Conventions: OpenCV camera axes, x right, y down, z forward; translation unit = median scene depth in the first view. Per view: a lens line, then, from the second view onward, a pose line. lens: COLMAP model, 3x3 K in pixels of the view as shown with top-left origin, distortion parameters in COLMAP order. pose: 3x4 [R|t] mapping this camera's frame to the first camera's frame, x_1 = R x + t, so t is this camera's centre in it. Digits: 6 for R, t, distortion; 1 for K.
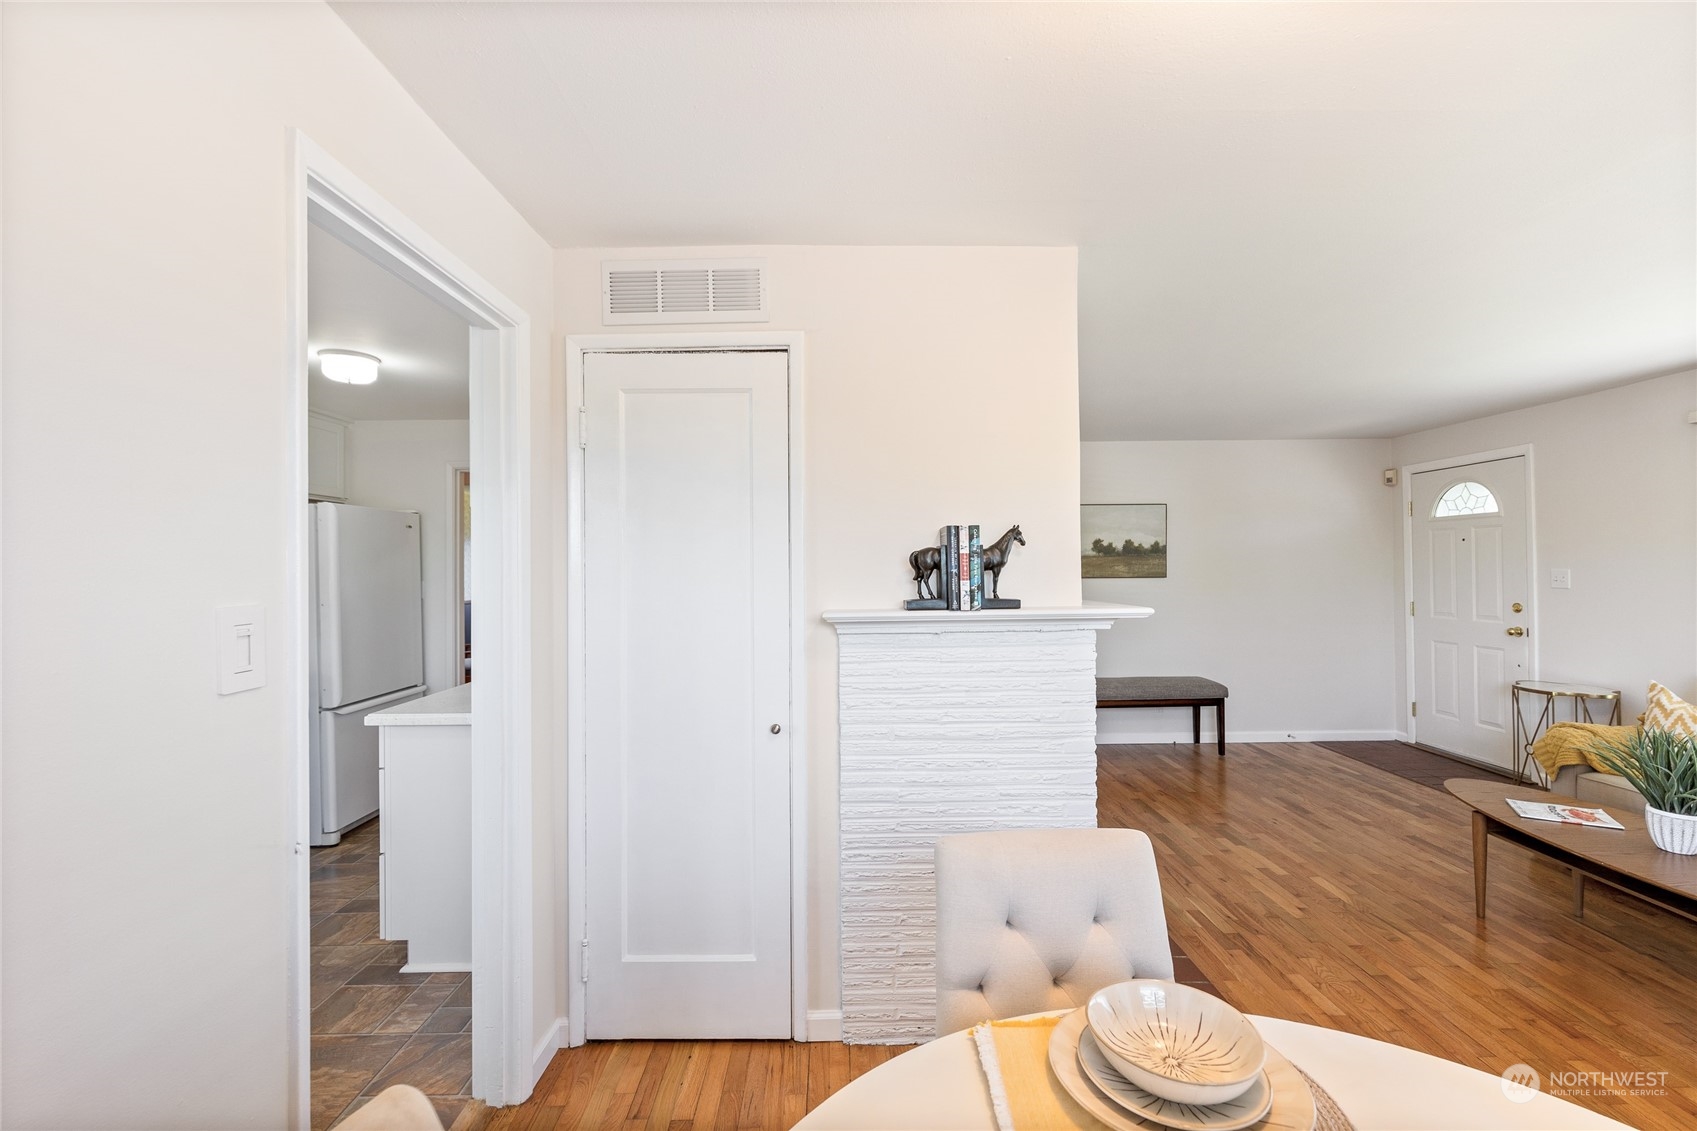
lens RADIAL K [[737.3, 0, 847.0], [0, 737.3, 560.8], [0, 0, 1]] dist [0.008235, -0.000804]
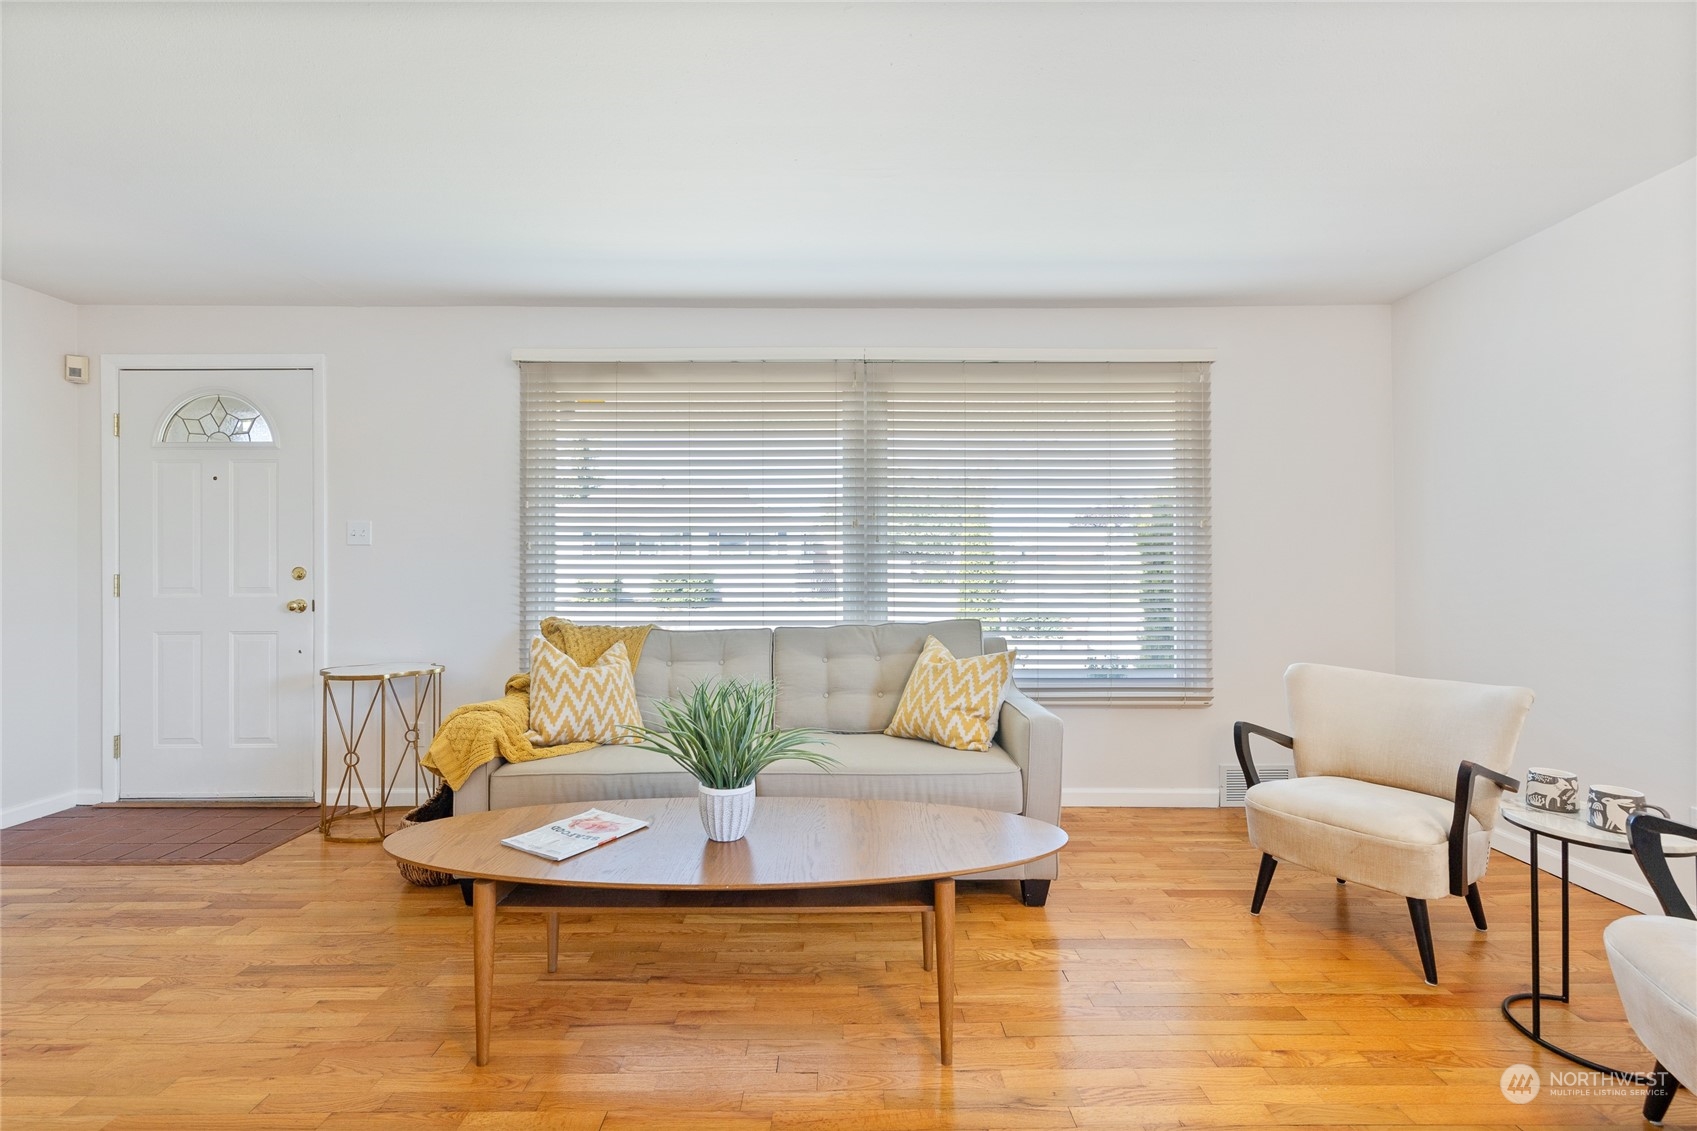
lens RADIAL K [[737.3, 0, 841.6], [0, 737.3, 567.7], [0, 0, 1]] dist [0.008235, -0.000804]
pose [[0.015845, 0.011712, 0.999806, 0.202258], [-0.005633, 0.999917, -0.011624, 0.073162], [-0.999859, -0.005448, 0.015910, 0.518780]]
